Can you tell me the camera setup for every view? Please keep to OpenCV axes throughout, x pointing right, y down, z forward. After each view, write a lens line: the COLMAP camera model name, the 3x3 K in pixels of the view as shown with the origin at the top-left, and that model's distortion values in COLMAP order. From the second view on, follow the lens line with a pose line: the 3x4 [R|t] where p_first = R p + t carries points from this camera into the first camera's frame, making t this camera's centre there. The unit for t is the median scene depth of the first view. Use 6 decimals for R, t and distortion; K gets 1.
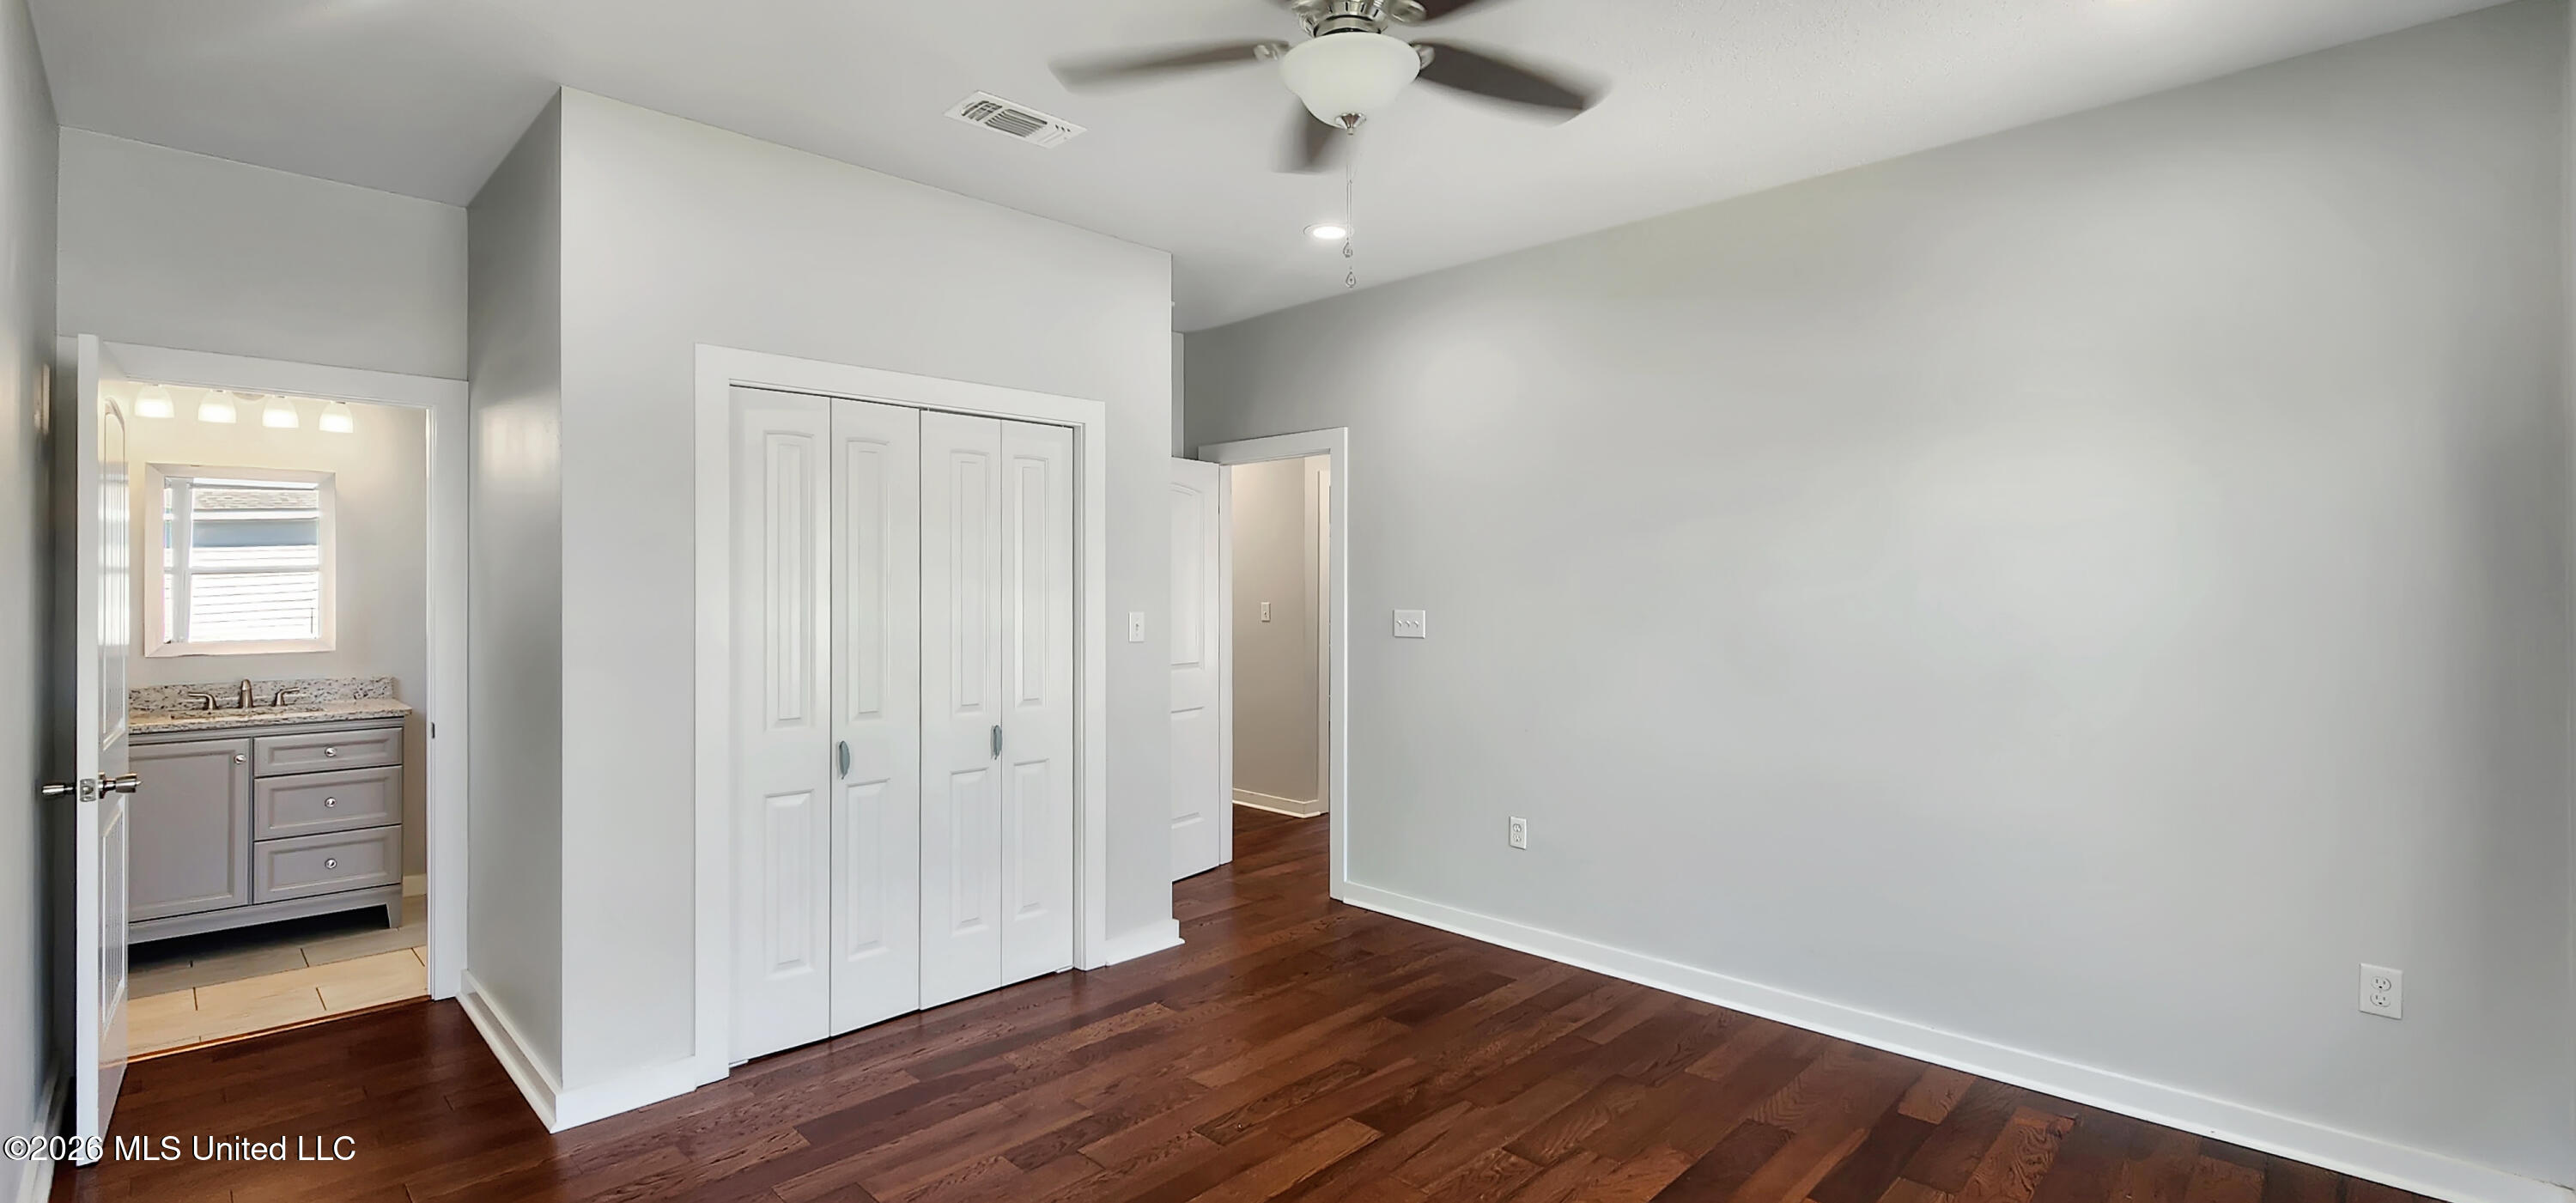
lens RADIAL K [[1098.2, 0, 1287.9], [0, 1098.2, 616.7], [0, 0, 1]] dist [0.005166, 0.000550]
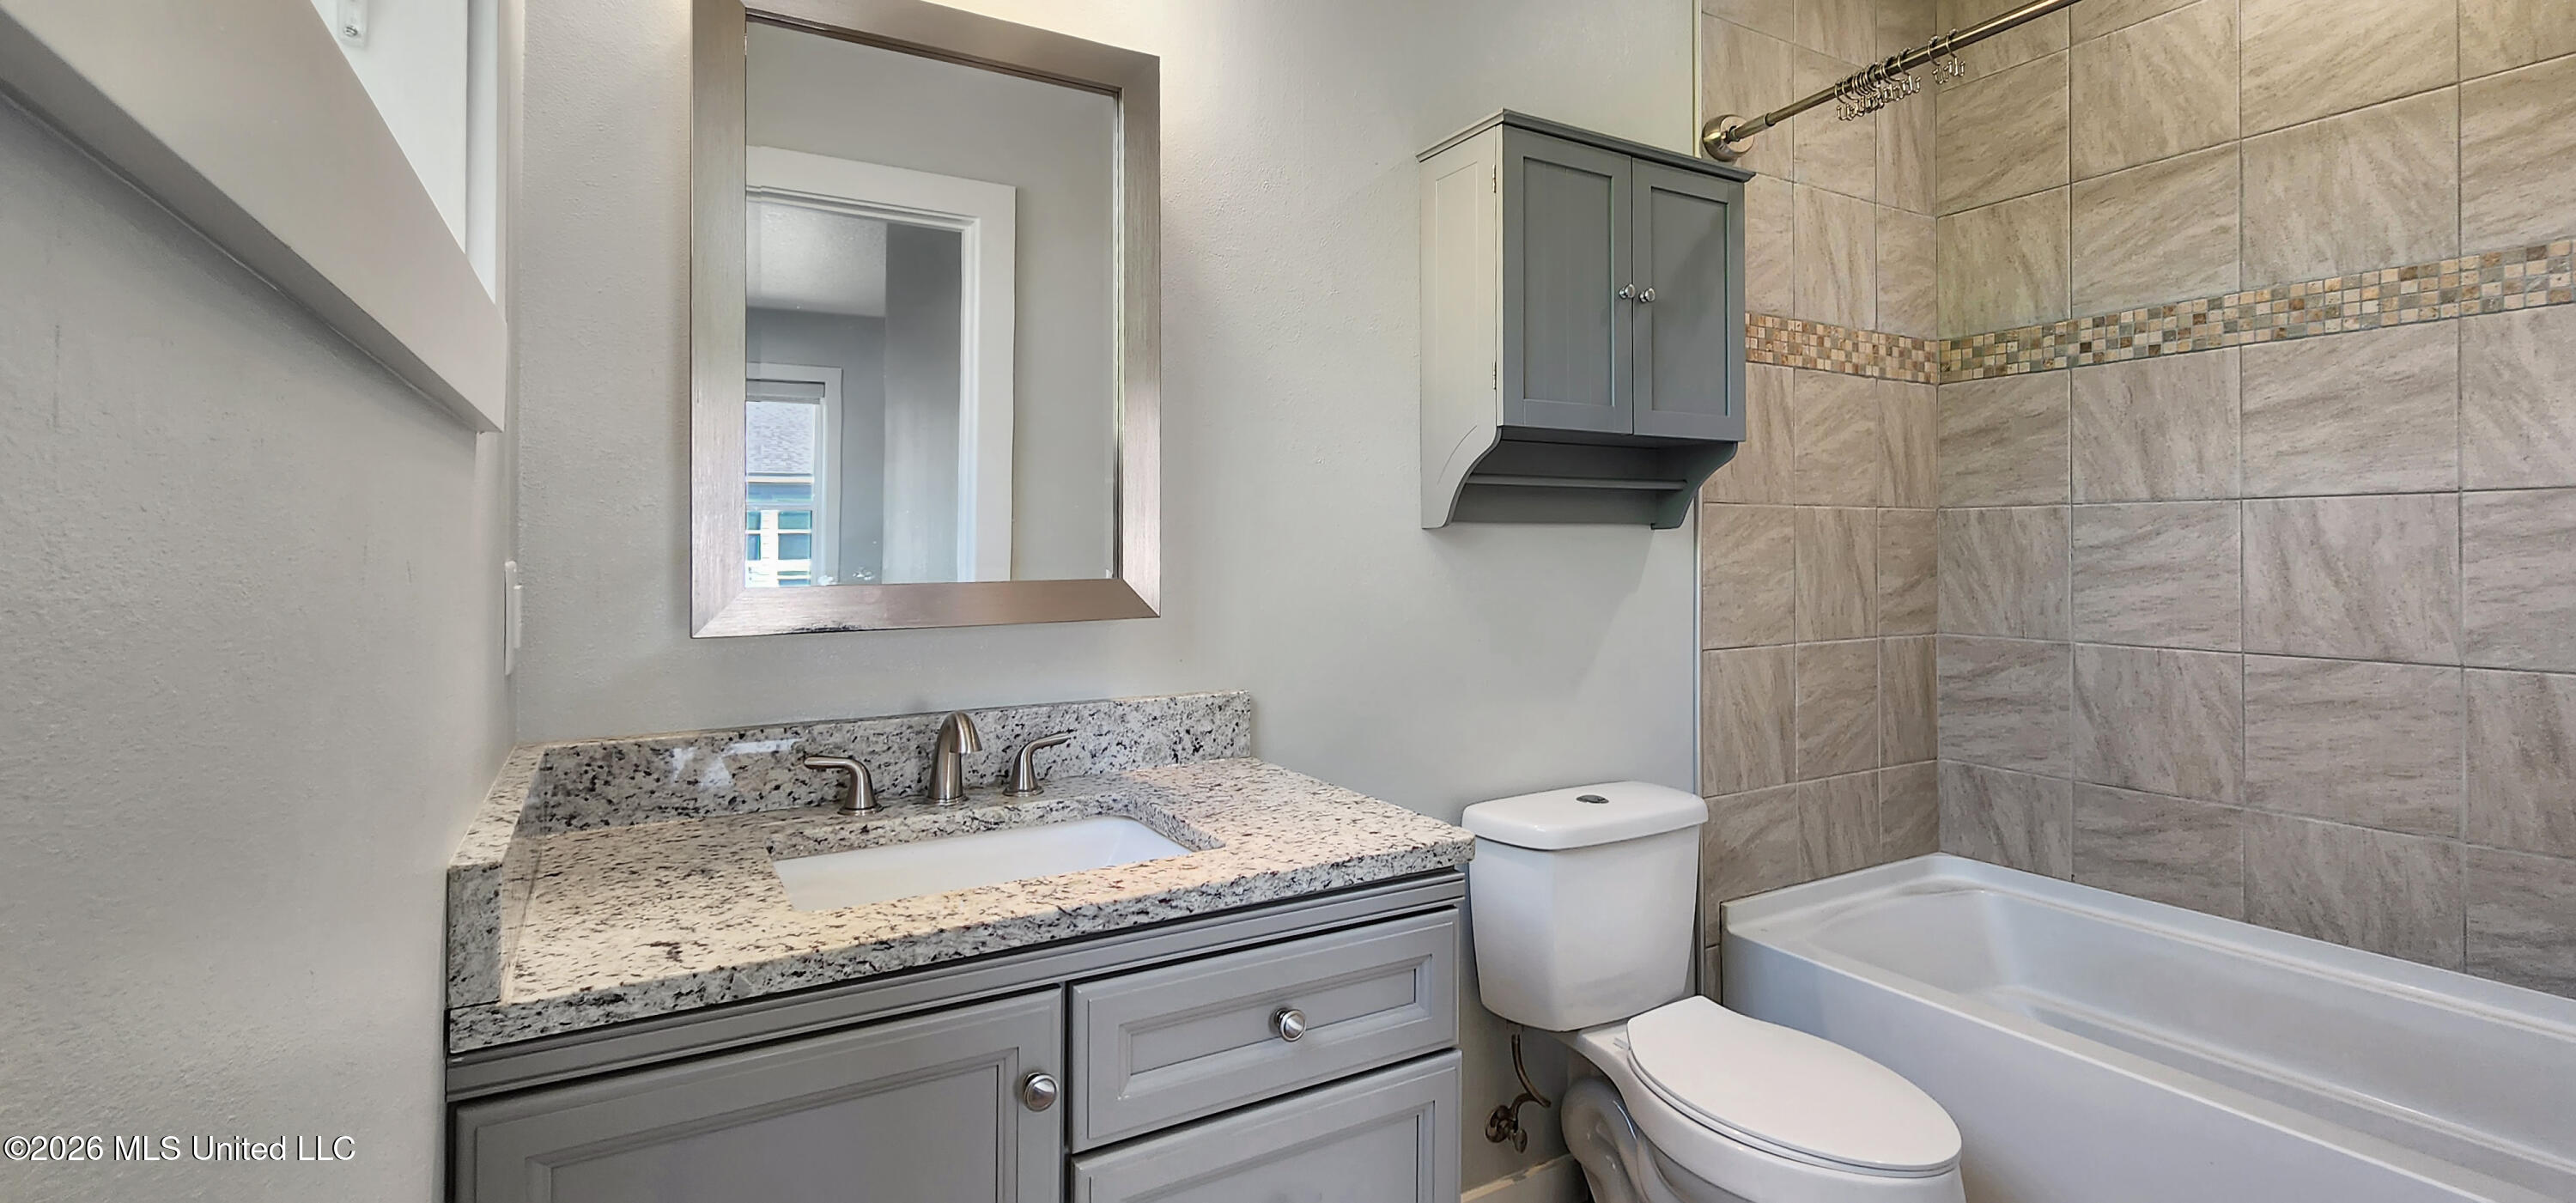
lens RADIAL K [[1098.2, 0, 1287.8], [0, 1098.2, 607.8], [0, 0, 1]] dist [0.005166, 0.000550]
pose [[0.960772, -0.001516, -0.277337, -0.789524], [0.002150, 0.999996, 0.001983, 0.030126], [0.277332, -0.002501, 0.960771, 0.754811]]
